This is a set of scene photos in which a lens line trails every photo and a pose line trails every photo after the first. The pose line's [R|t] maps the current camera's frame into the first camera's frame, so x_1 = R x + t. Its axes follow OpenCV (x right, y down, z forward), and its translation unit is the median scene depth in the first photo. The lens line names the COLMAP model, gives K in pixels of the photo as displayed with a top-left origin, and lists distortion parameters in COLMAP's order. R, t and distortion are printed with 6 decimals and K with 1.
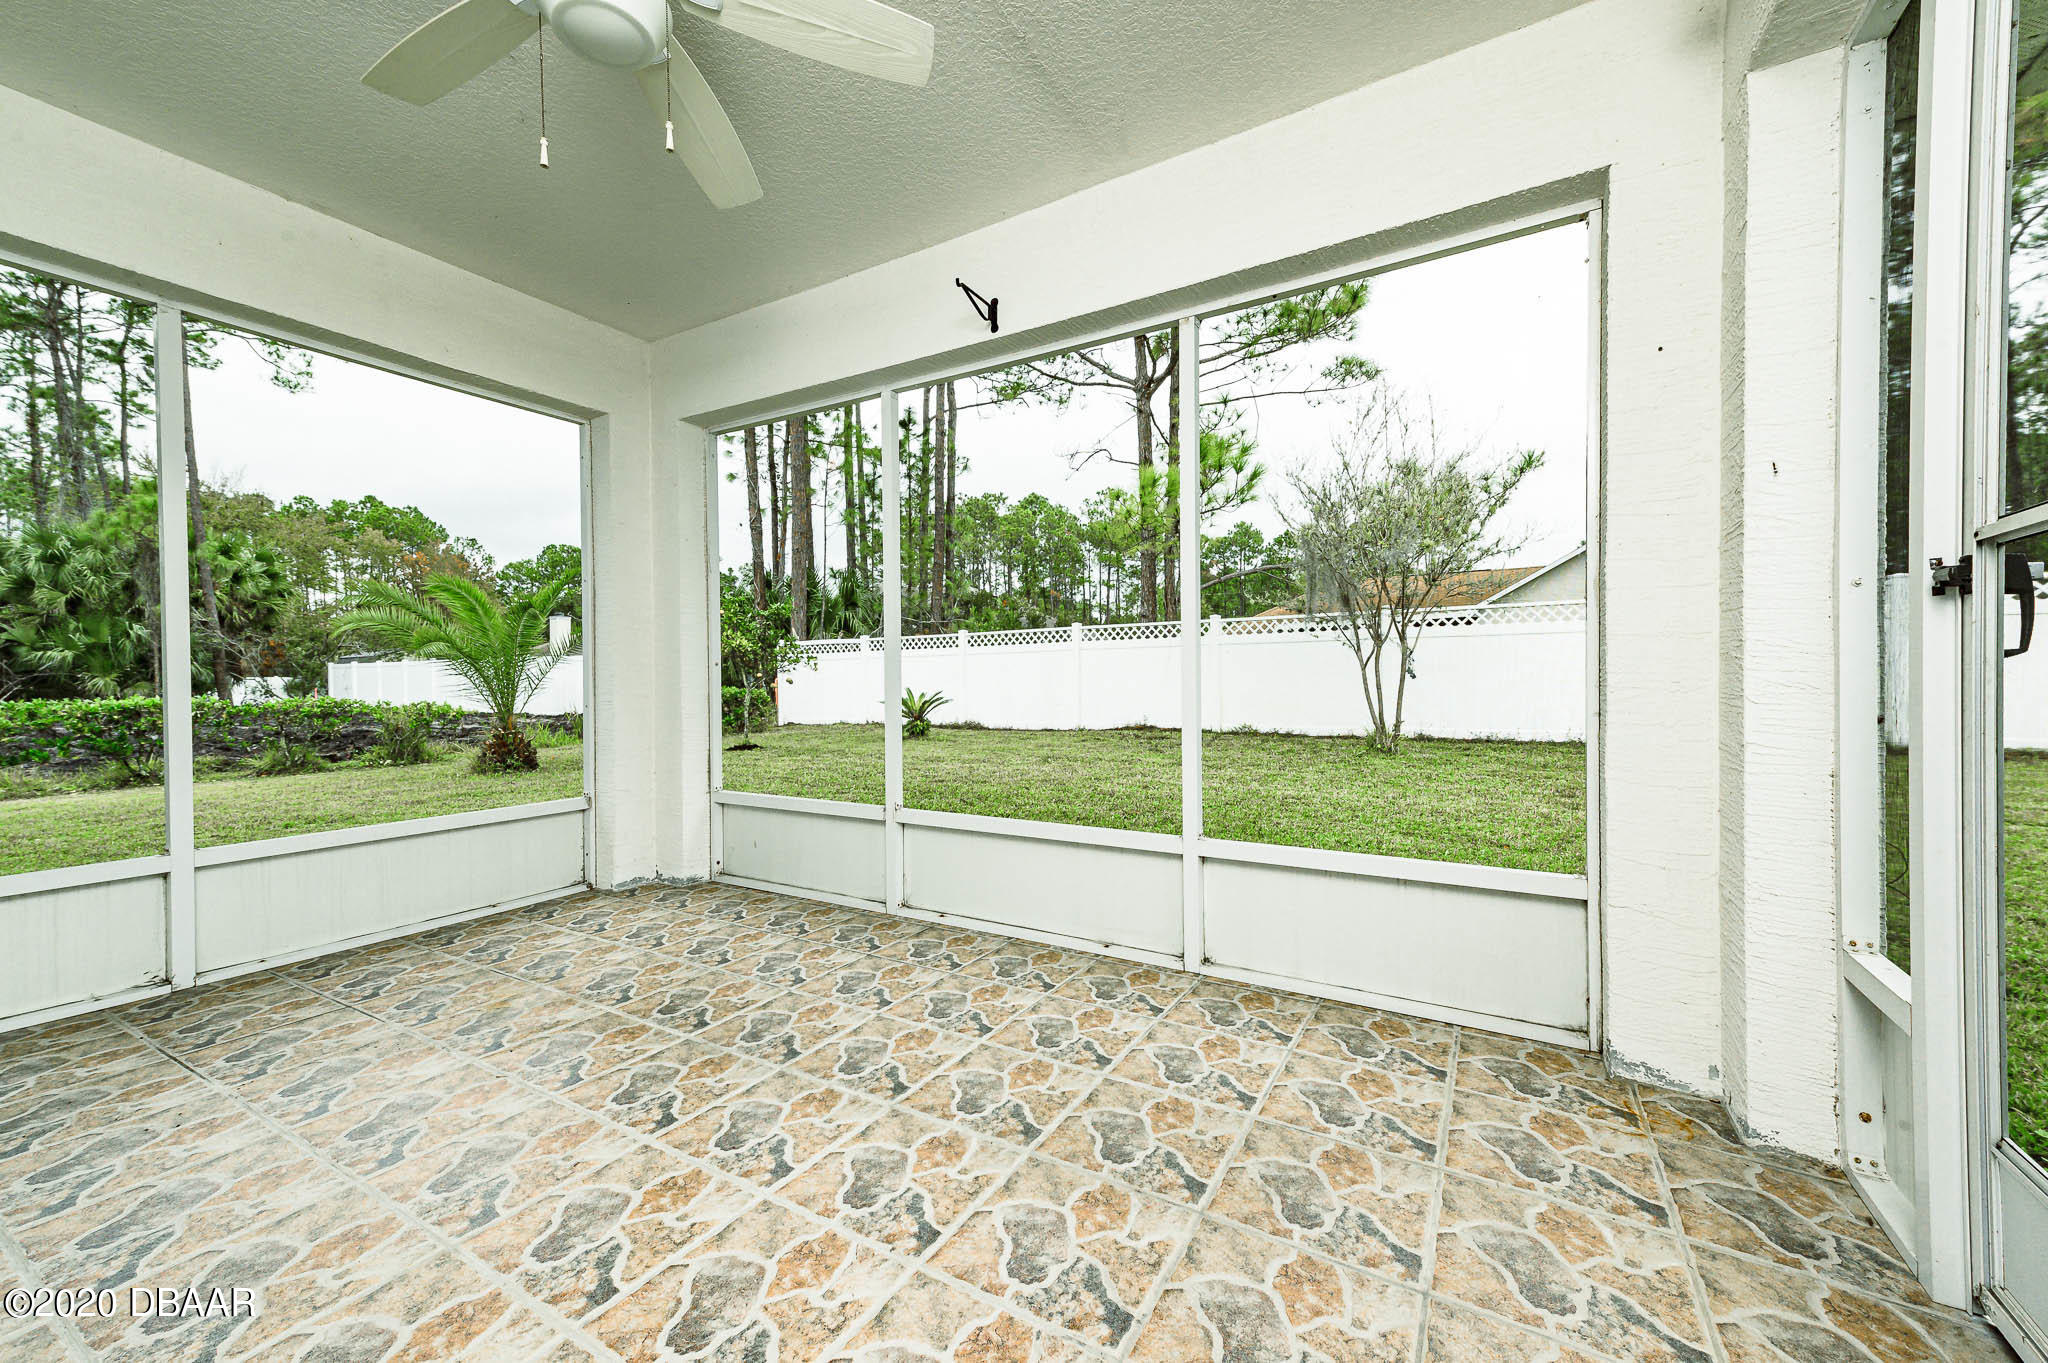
lens RADIAL K [[798.4, 0, 1028.9], [0, 798.4, 681.4], [0, 0, 1]] dist [0.017676, 0.000038]
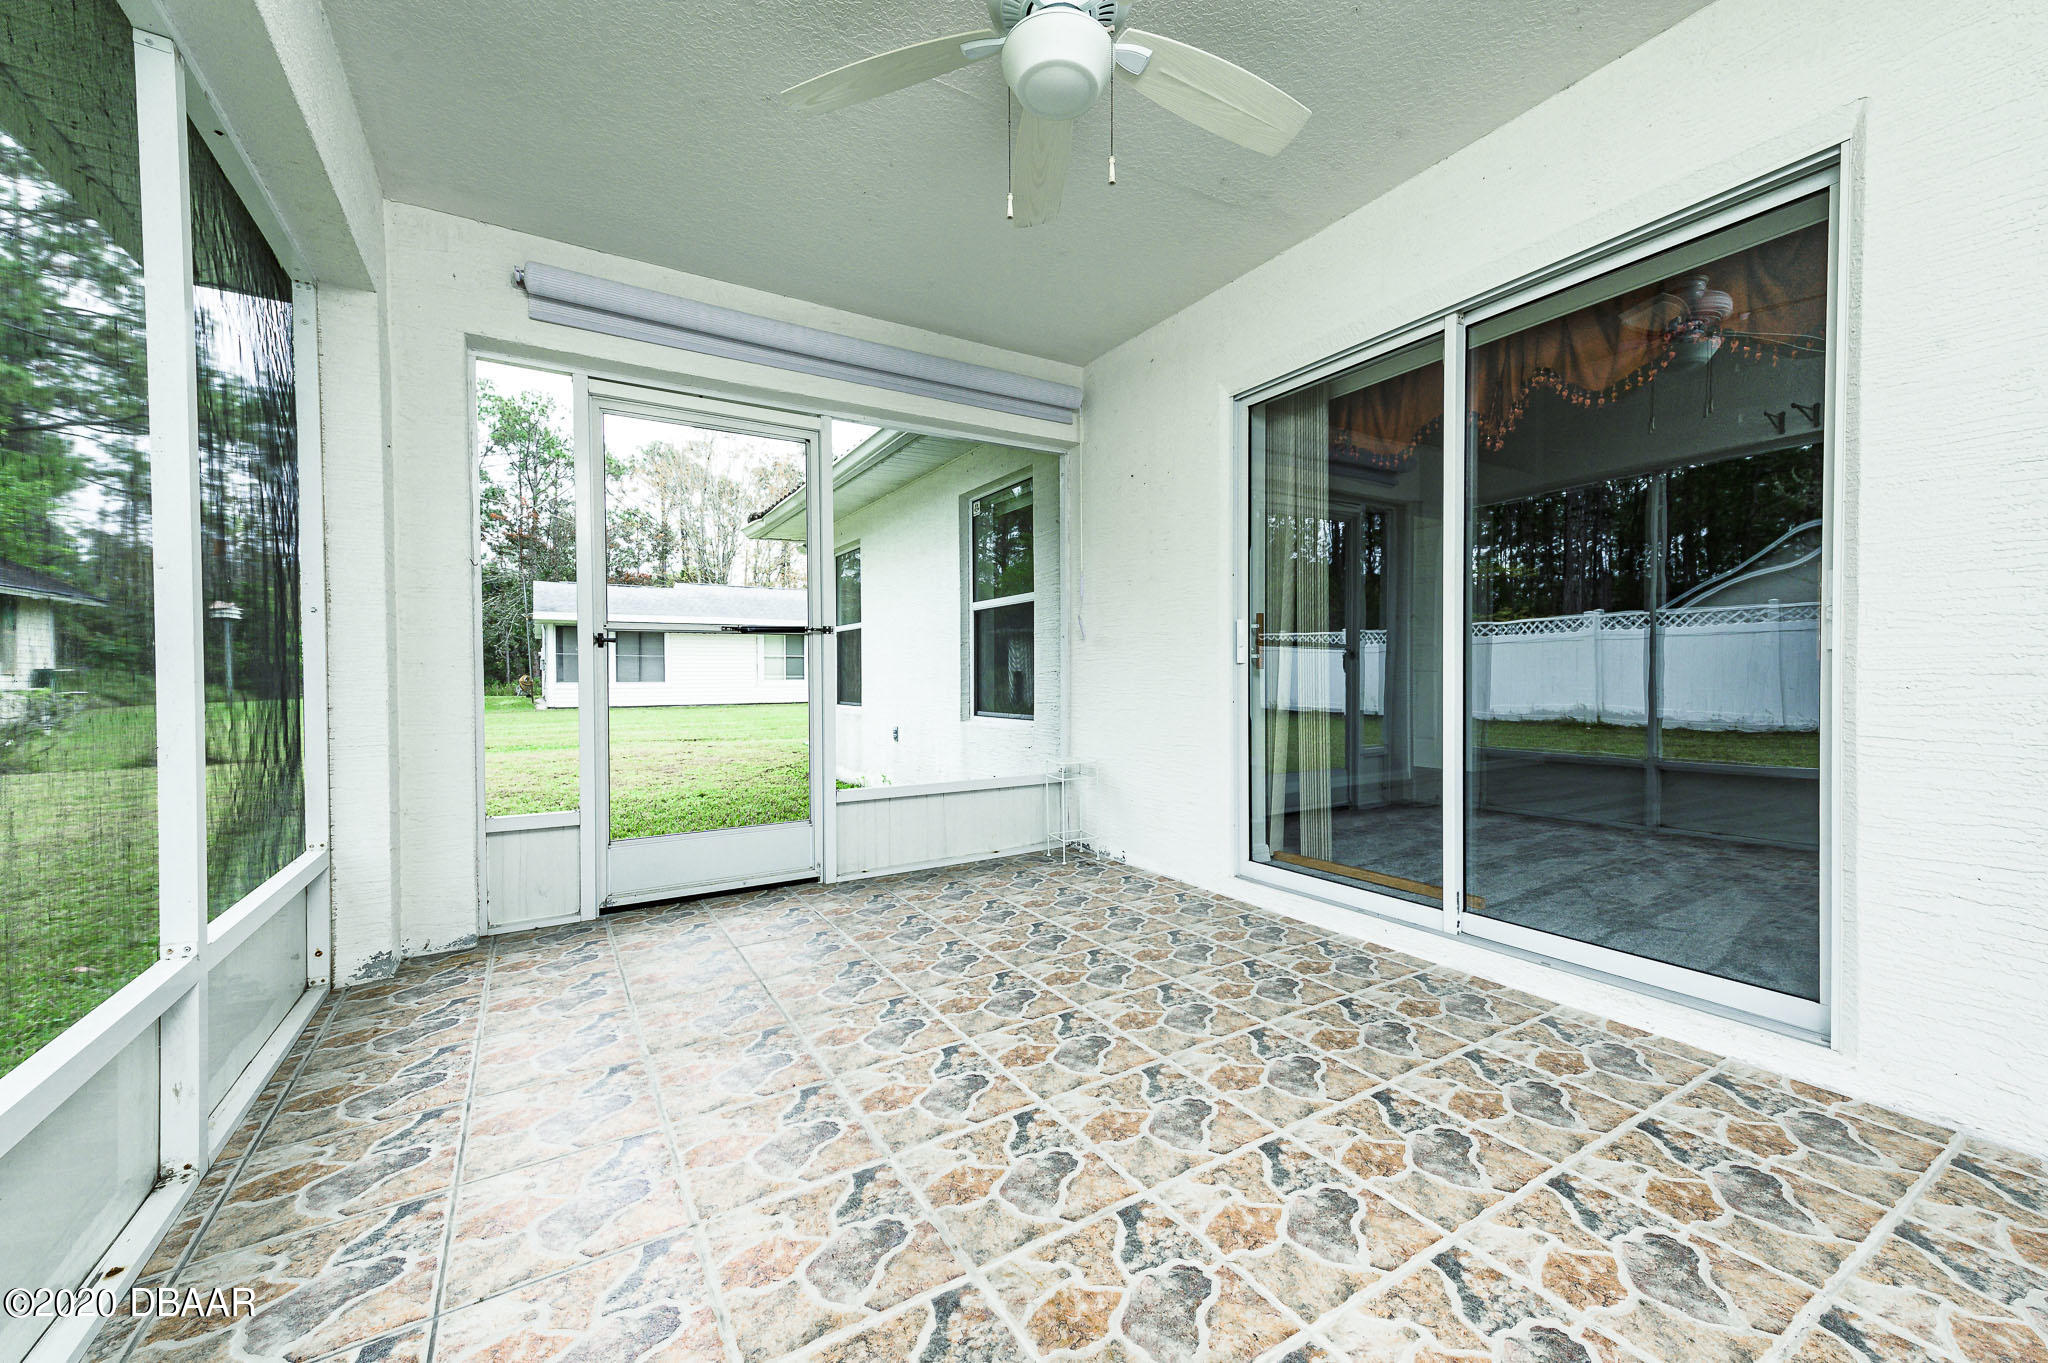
lens RADIAL K [[798.4, 0, 1028.9], [0, 798.4, 681.4], [0, 0, 1]] dist [0.017676, 0.000038]
pose [[-0.888025, 0.009016, 0.459708, -0.899200], [0.013153, 0.999897, 0.005798, 0.006812], [-0.459608, 0.011196, -0.888051, 1.837723]]
